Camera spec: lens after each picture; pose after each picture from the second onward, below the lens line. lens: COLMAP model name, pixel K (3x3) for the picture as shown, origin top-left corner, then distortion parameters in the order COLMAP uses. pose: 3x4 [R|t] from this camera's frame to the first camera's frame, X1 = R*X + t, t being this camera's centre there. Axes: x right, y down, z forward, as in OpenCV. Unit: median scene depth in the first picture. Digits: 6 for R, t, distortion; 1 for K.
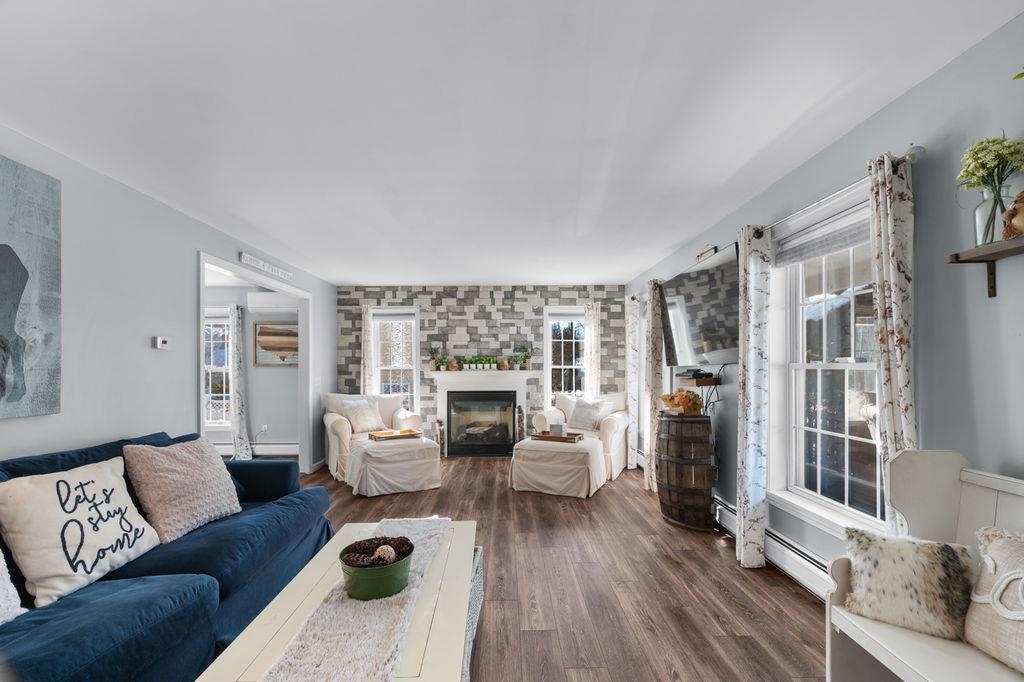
lens RADIAL K [[441.7, 0, 517.7], [0, 441.7, 366.1], [0, 0, 1]] dist [-0.003386, -0.000795]
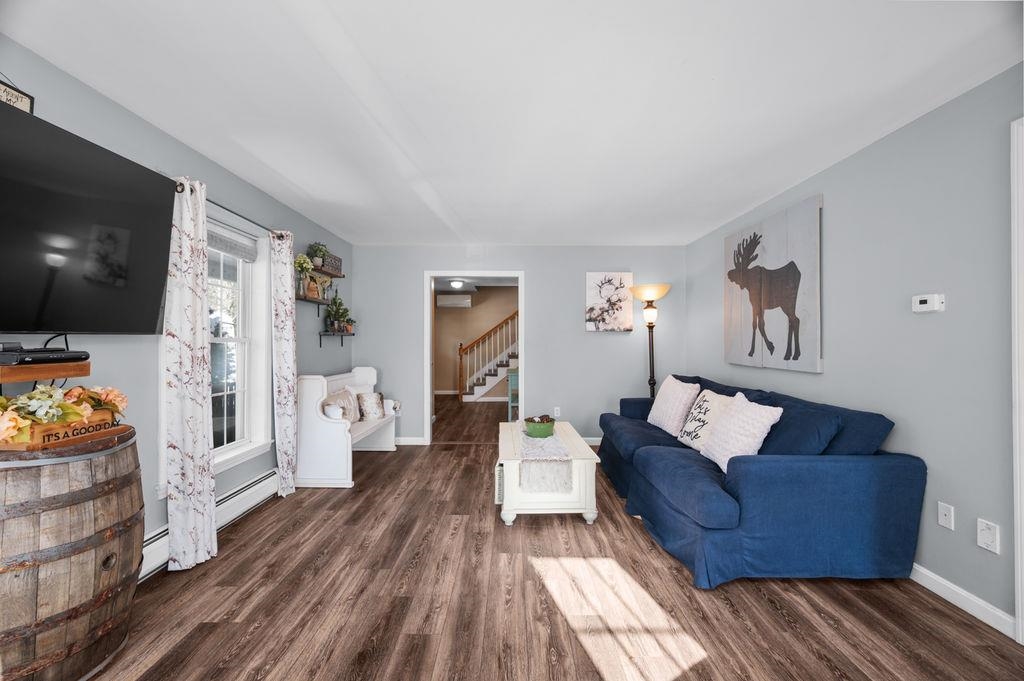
lens RADIAL K [[415.8, 0, 519.3], [0, 415.8, 339.6], [0, 0, 1]] dist [0.001017, 0.000984]
pose [[-0.999927, 0.007726, 0.009325, -0.149959], [0.007640, 0.999928, -0.009205, 0.013599], [-0.009395, -0.009133, -0.999914, 2.019430]]
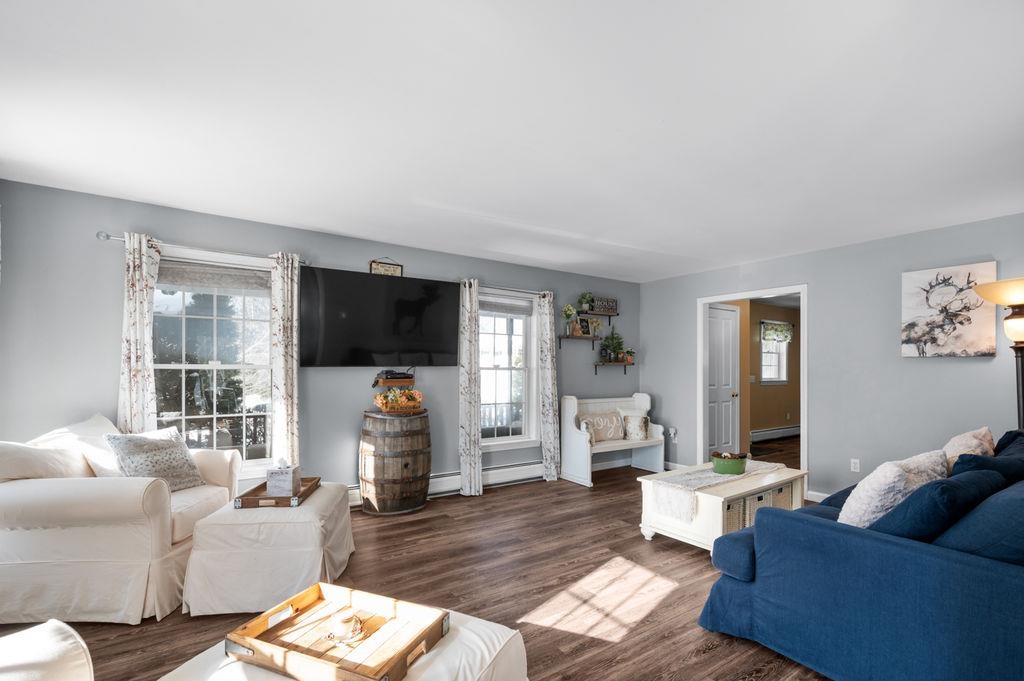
lens RADIAL K [[470.1, 0, 508.2], [0, 470.1, 372.7], [0, 0, 1]] dist [0.002344, 0.000433]
pose [[-0.550297, -0.001327, 0.834968, -1.031462], [-0.004308, 0.999990, -0.001250, 0.016328], [-0.834958, -0.004285, -0.550297, 1.997704]]
